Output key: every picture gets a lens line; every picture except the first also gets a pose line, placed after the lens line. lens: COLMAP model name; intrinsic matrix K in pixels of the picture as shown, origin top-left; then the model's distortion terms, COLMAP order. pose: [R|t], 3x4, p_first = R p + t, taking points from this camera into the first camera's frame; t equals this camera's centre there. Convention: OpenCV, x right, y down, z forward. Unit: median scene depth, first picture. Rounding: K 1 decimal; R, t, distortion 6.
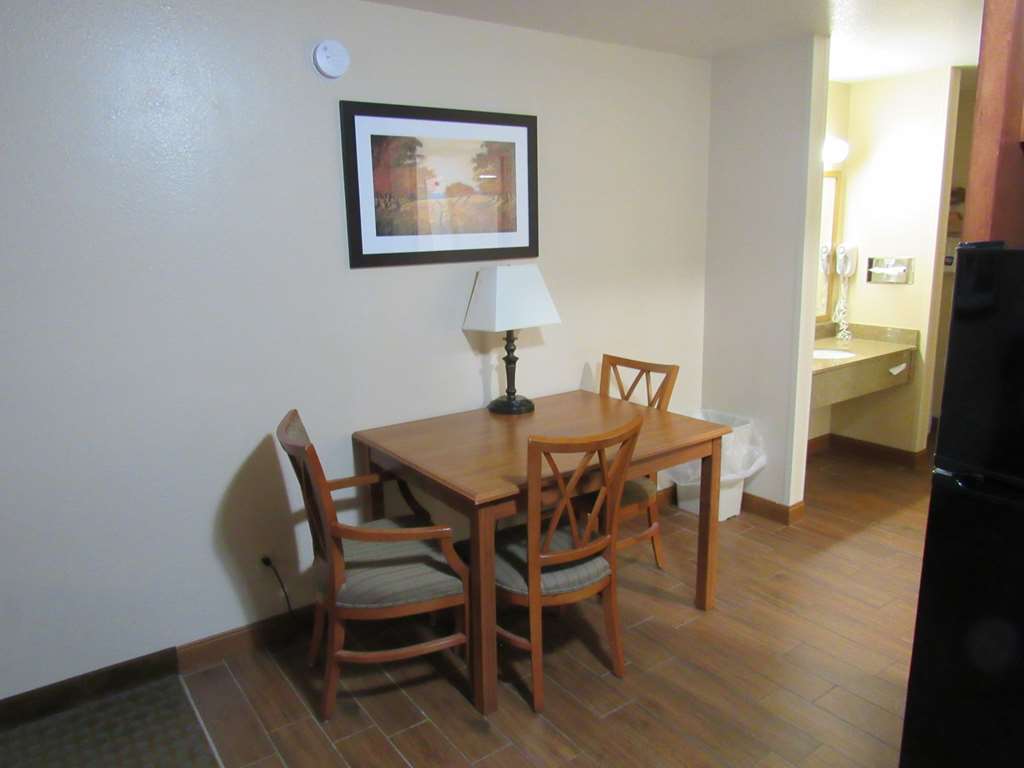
lens RADIAL K [[734.0, 0, 512.7], [0, 734.0, 391.2], [0, 0, 1]] dist [-0.010874, -0.004818]
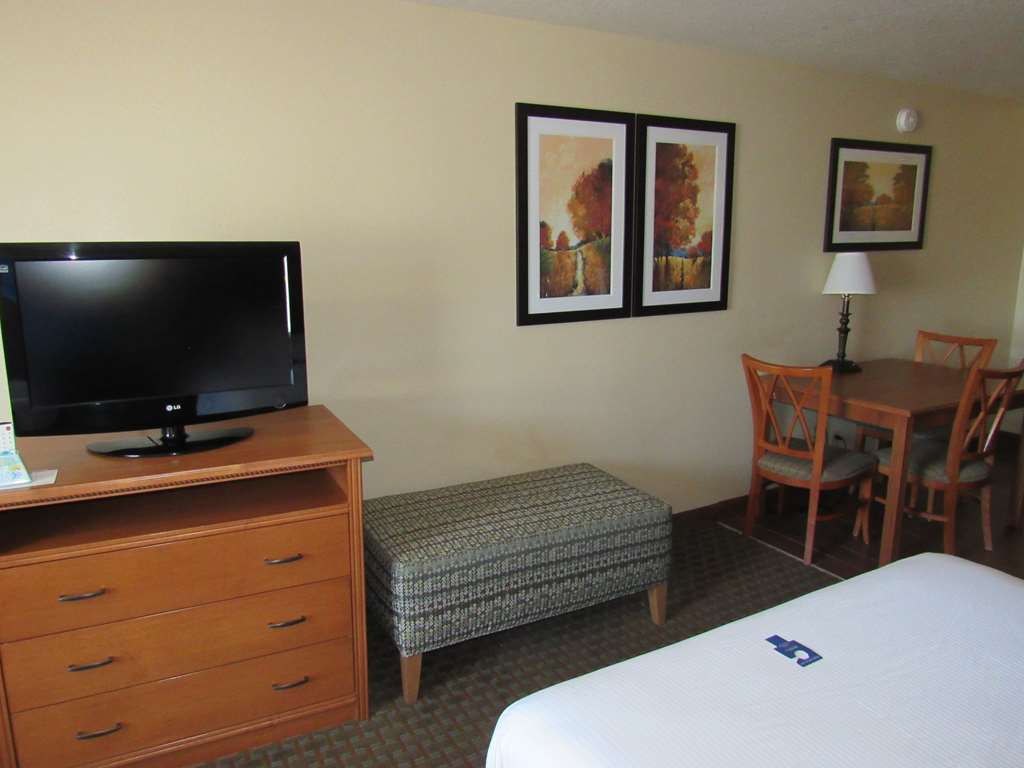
lens RADIAL K [[734.0, 0, 509.3], [0, 734.0, 385.6], [0, 0, 1]] dist [-0.010874, -0.004818]
pose [[0.990568, 0.054964, -0.125519, -0.448762], [-0.055099, 0.998478, 0.002404, 0.088966], [0.125460, 0.004534, 0.992088, -0.360510]]
